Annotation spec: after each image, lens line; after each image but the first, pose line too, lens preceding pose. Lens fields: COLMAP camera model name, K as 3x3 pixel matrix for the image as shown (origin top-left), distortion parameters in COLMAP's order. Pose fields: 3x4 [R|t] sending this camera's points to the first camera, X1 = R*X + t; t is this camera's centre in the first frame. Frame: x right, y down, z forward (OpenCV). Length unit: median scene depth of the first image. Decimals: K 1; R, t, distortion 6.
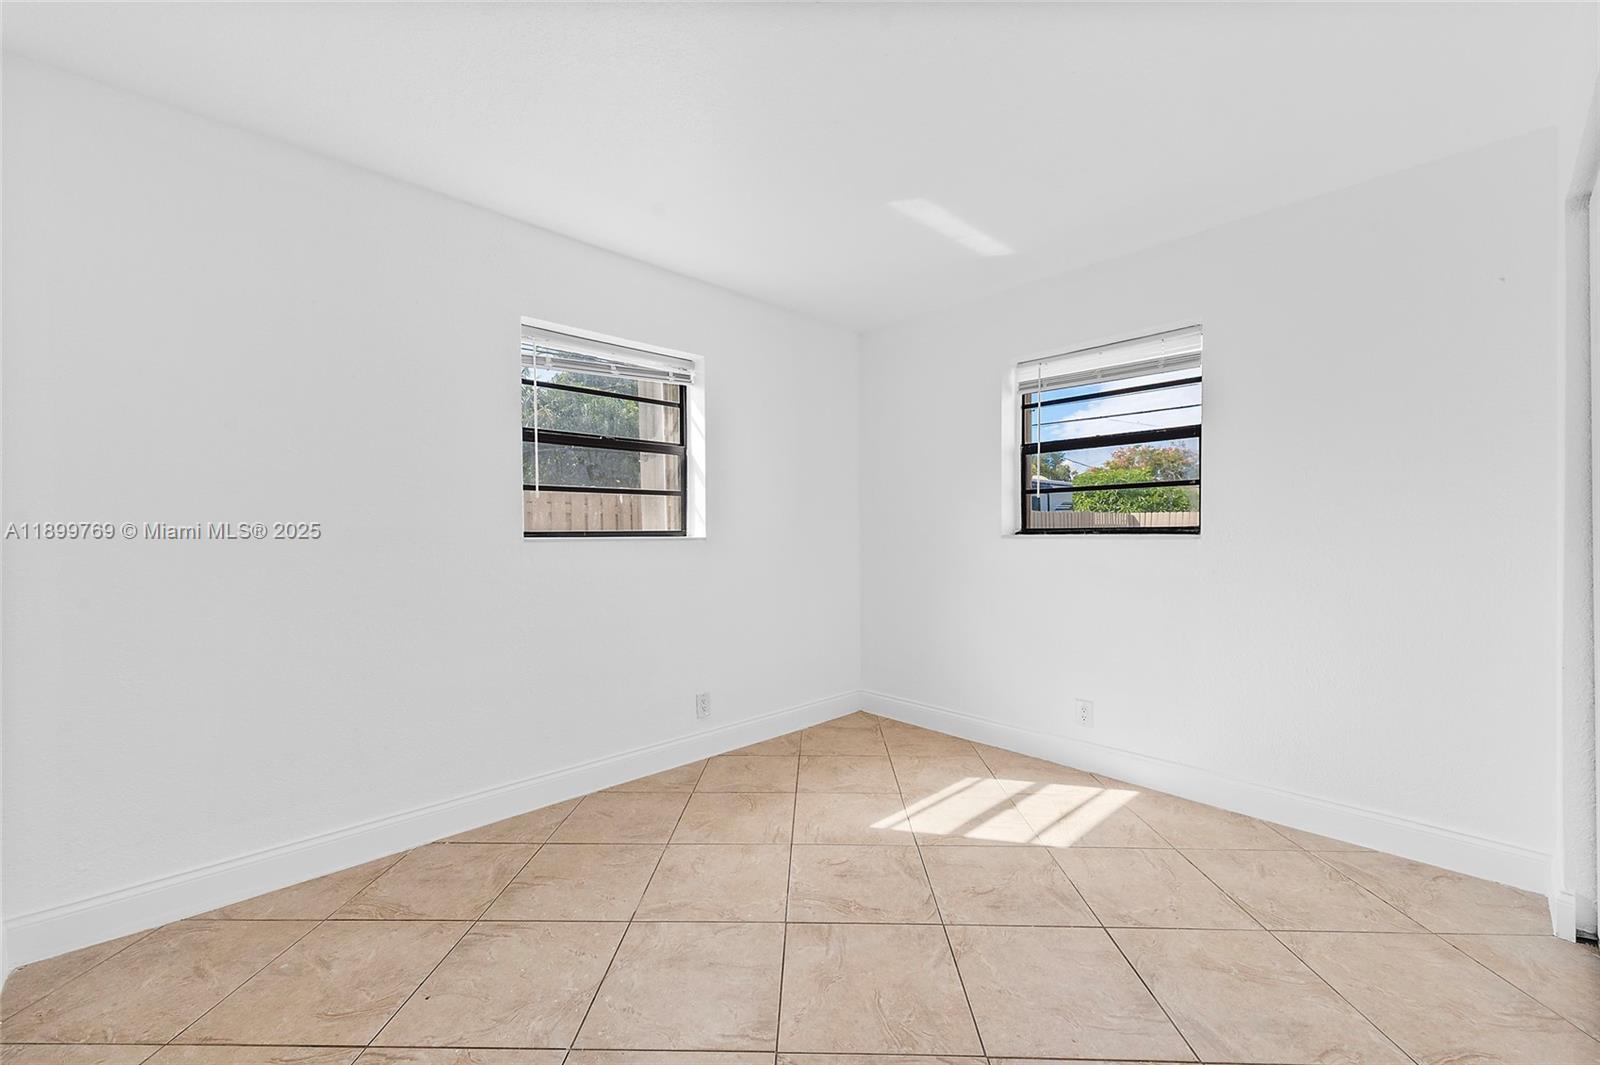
lens RADIAL K [[634.1, 0, 798.8], [0, 634.1, 533.9], [0, 0, 1]] dist [0.010570, -0.003334]
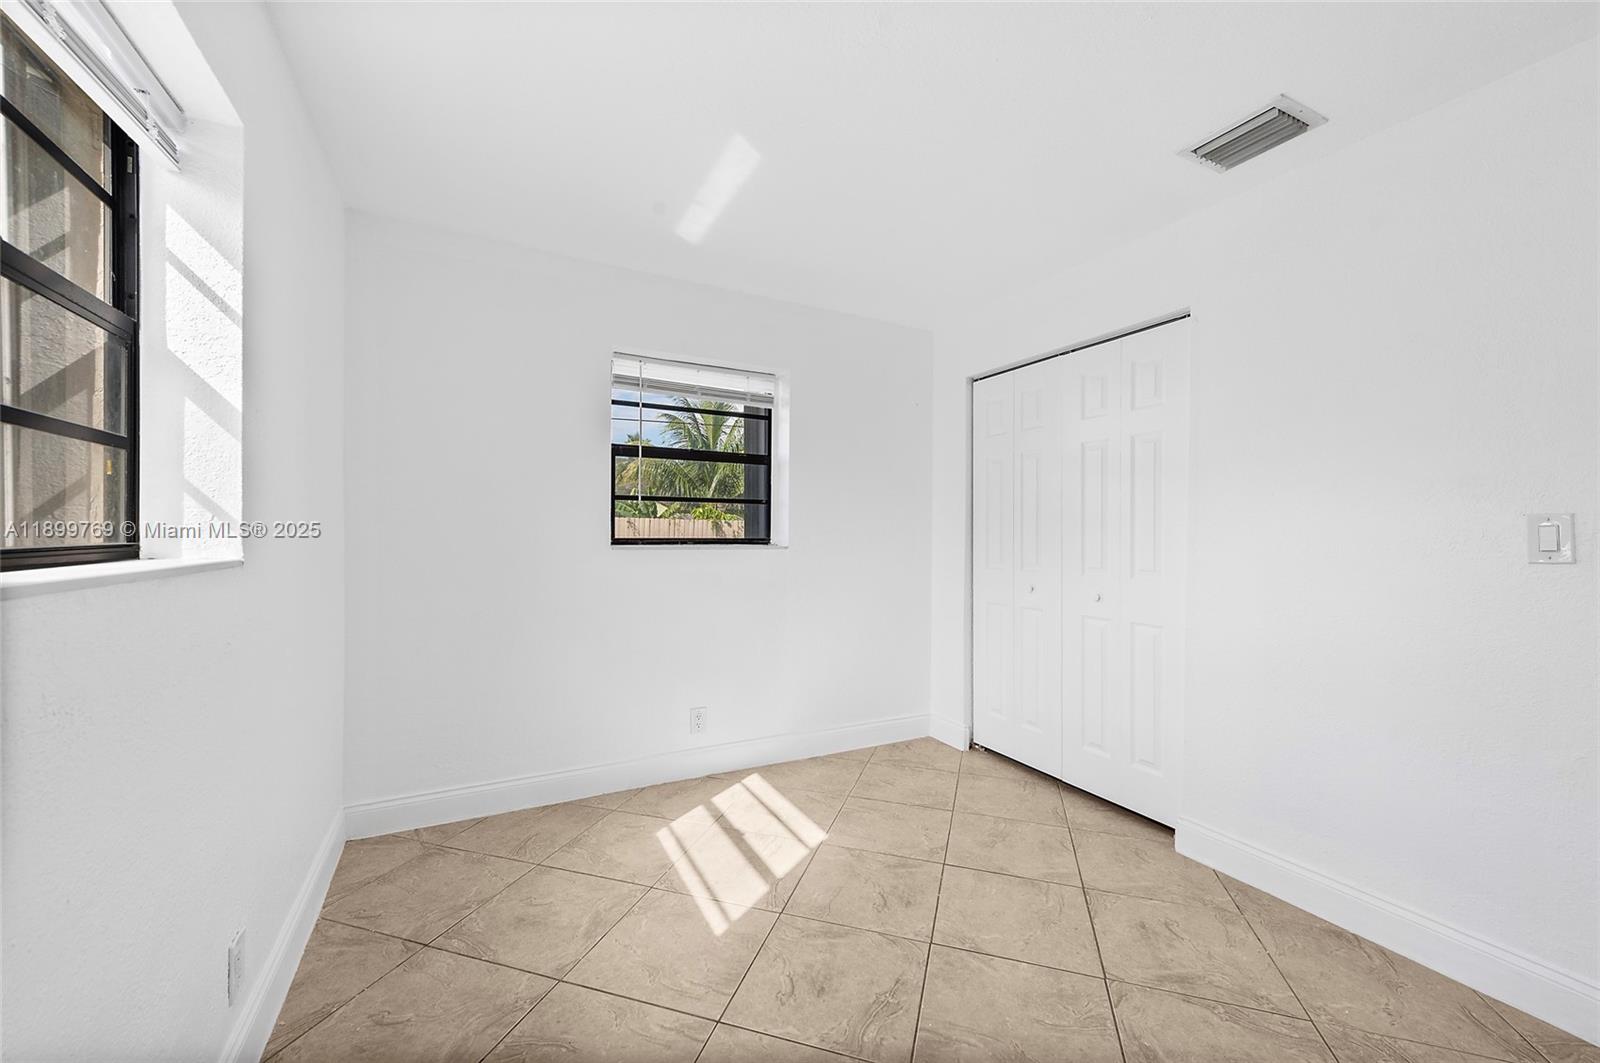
lens RADIAL K [[634.1, 0, 789.6], [0, 634.1, 536.0], [0, 0, 1]] dist [0.010570, -0.003334]
pose [[0.268669, 0.000276, 0.963233, -0.535199], [-0.006904, 0.999975, 0.001639, -0.018594], [-0.963208, -0.007091, 0.268664, 0.635679]]
